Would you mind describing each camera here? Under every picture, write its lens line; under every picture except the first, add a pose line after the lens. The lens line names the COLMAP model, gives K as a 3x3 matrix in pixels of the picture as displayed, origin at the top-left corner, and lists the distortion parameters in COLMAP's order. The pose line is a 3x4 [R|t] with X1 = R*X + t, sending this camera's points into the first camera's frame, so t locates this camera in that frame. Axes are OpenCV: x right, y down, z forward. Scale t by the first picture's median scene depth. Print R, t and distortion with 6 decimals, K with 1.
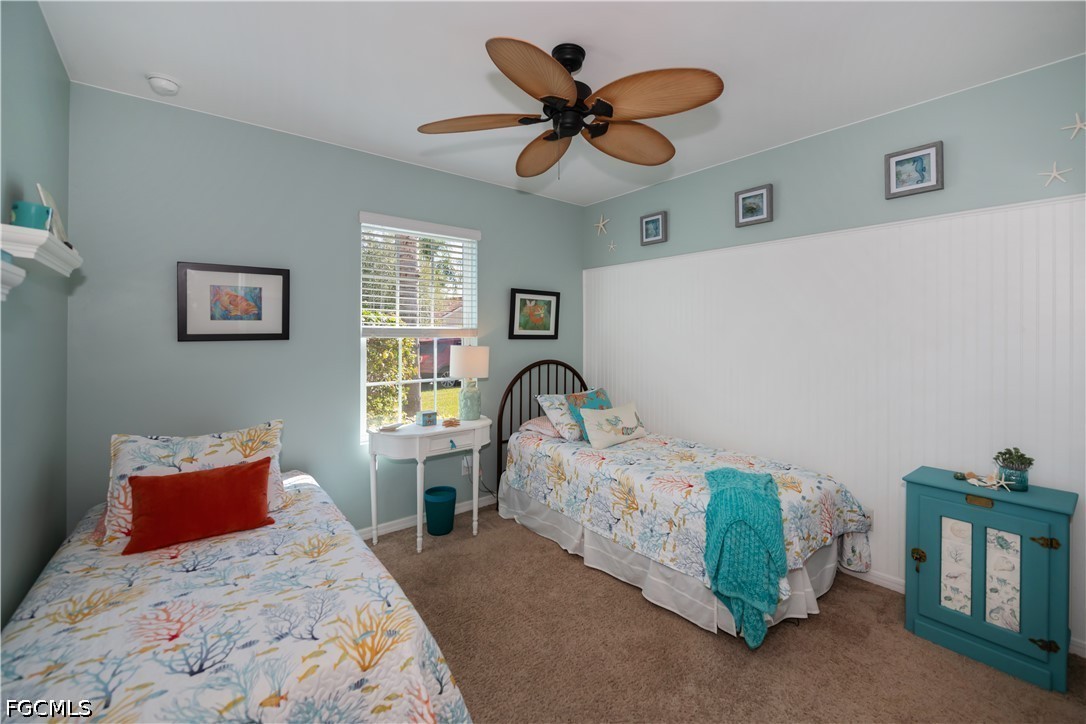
lens RADIAL K [[452.2, 0, 544.0], [0, 452.2, 330.4], [0, 0, 1]] dist [0.002549, -0.002672]
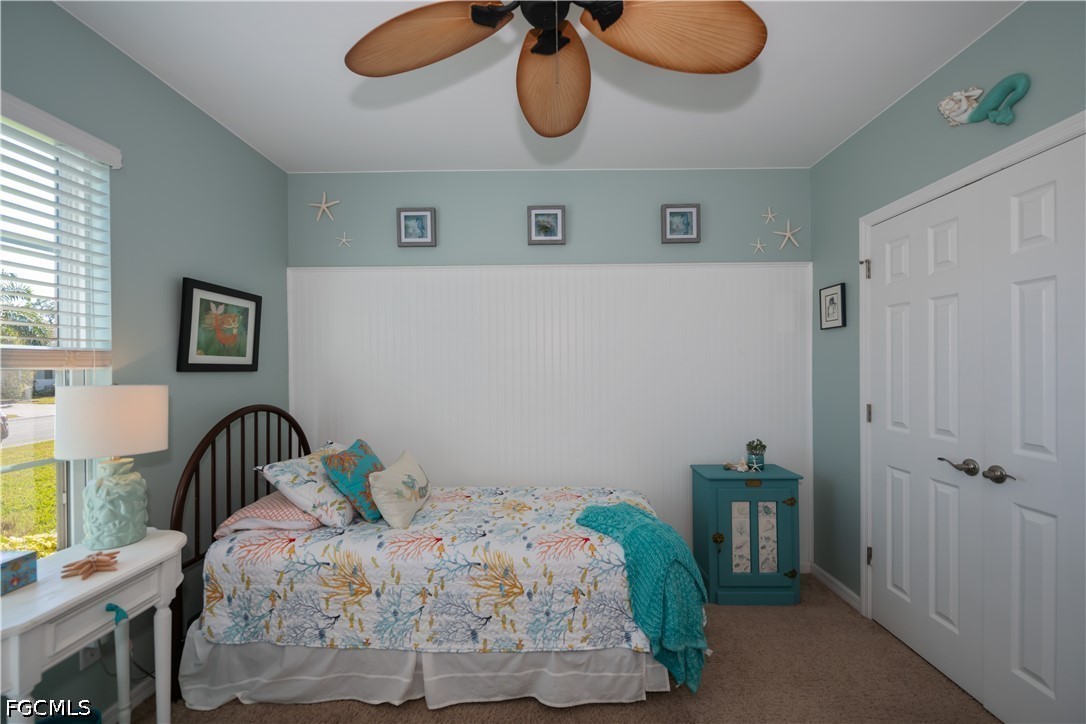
lens RADIAL K [[449.7, 0, 549.0], [0, 449.7, 365.5], [0, 0, 1]] dist [0.003463, -0.003980]
pose [[0.629121, -0.008383, 0.777262, -0.292729], [0.007064, 0.999962, 0.005068, 0.016657], [-0.777275, 0.002302, 0.629157, 0.437116]]
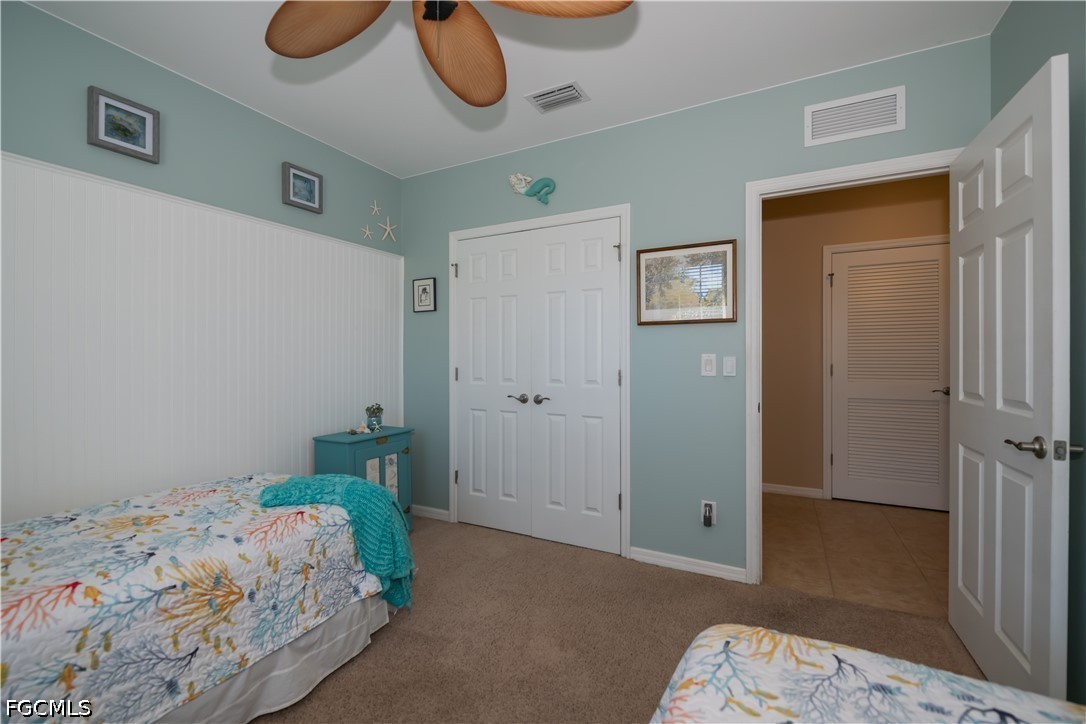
lens RADIAL K [[455.9, 0, 547.5], [0, 455.9, 358.0], [0, 0, 1]] dist [0.003661, -0.004207]
pose [[-0.410118, -0.002602, 0.912029, -0.439038], [-0.002407, 0.999996, 0.001770, 0.068966], [-0.912029, -0.001469, -0.410122, 0.767510]]
